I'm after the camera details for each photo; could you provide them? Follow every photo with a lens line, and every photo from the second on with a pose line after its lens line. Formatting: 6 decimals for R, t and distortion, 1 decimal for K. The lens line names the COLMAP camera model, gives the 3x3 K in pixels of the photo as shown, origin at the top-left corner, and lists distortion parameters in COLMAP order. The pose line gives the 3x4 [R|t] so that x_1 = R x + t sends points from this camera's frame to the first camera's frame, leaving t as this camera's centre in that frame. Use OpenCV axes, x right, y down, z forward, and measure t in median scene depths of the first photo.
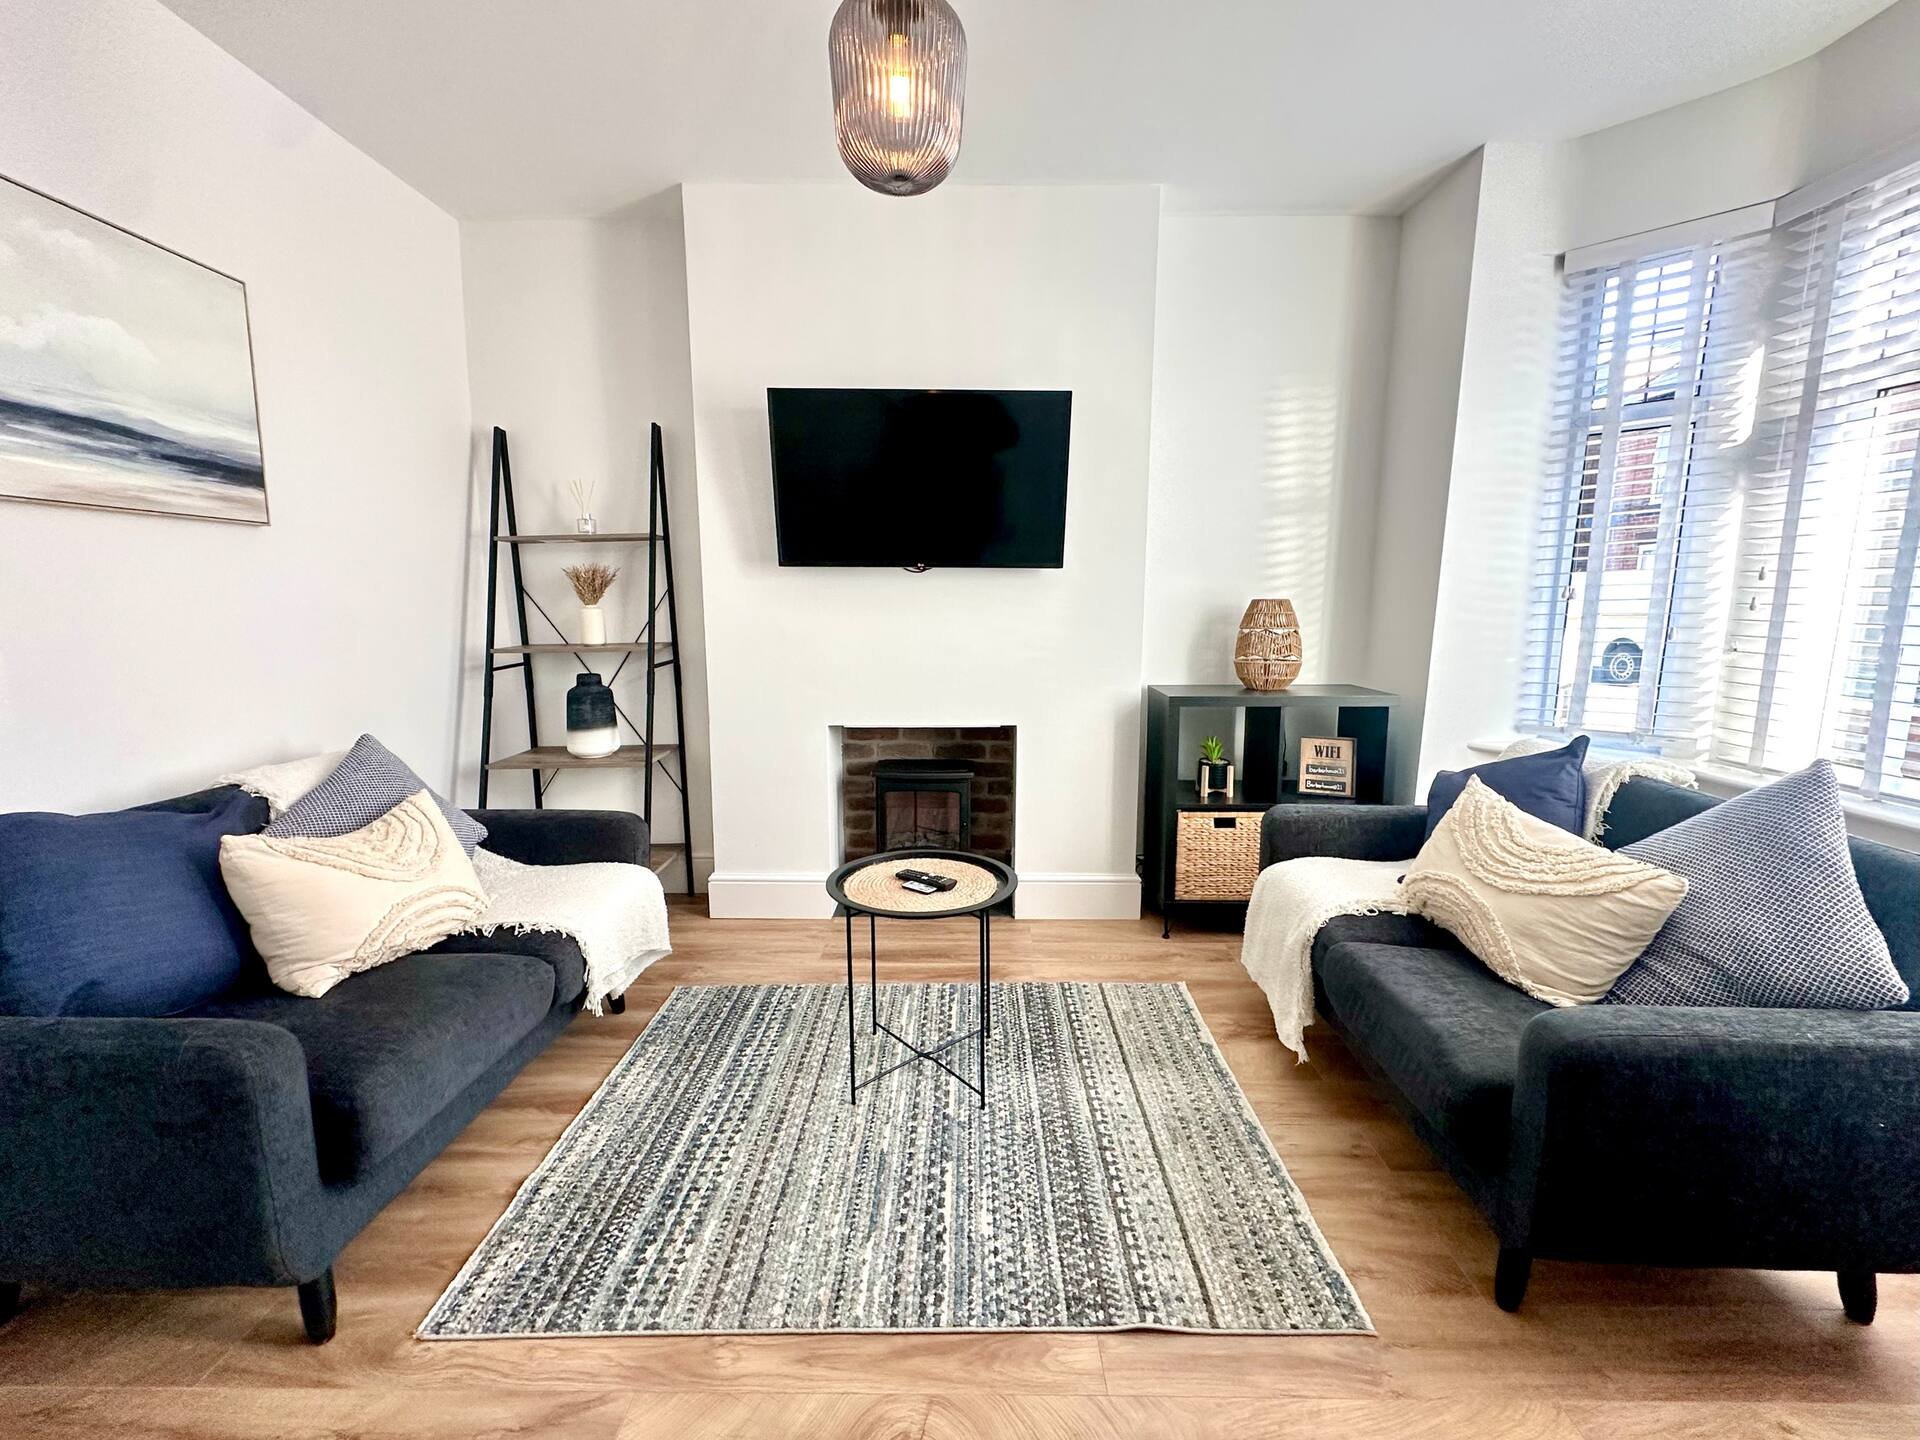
lens RADIAL K [[841.3, 0, 961.3], [0, 841.3, 730.8], [0, 0, 1]] dist [0.008715, 0.000352]
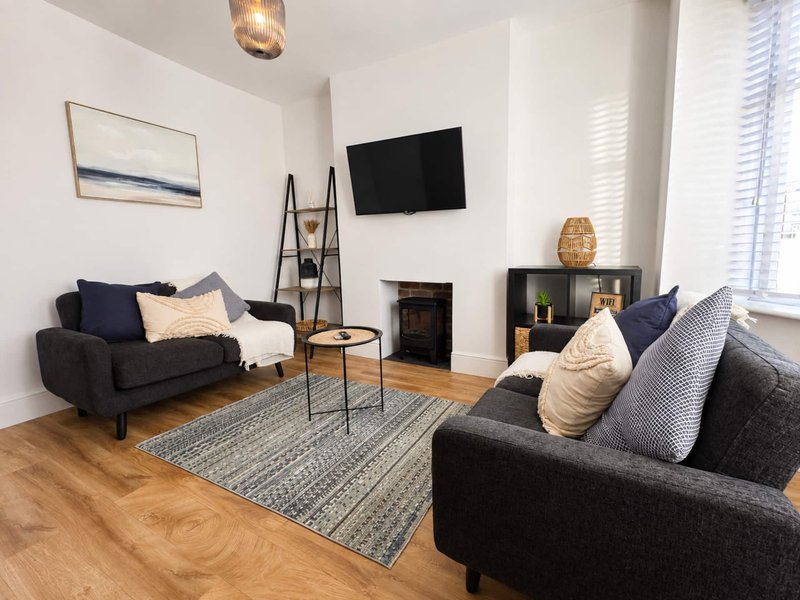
lens RADIAL K [[358.1, 0, 401.1], [0, 358.1, 293.5], [0, 0, 1]] dist [0.005830, -0.000080]
pose [[0.876238, 0.049975, -0.479280, 0.500180], [-0.060867, 0.998120, -0.007205, 0.047204], [0.478019, 0.035485, 0.877632, 0.149159]]
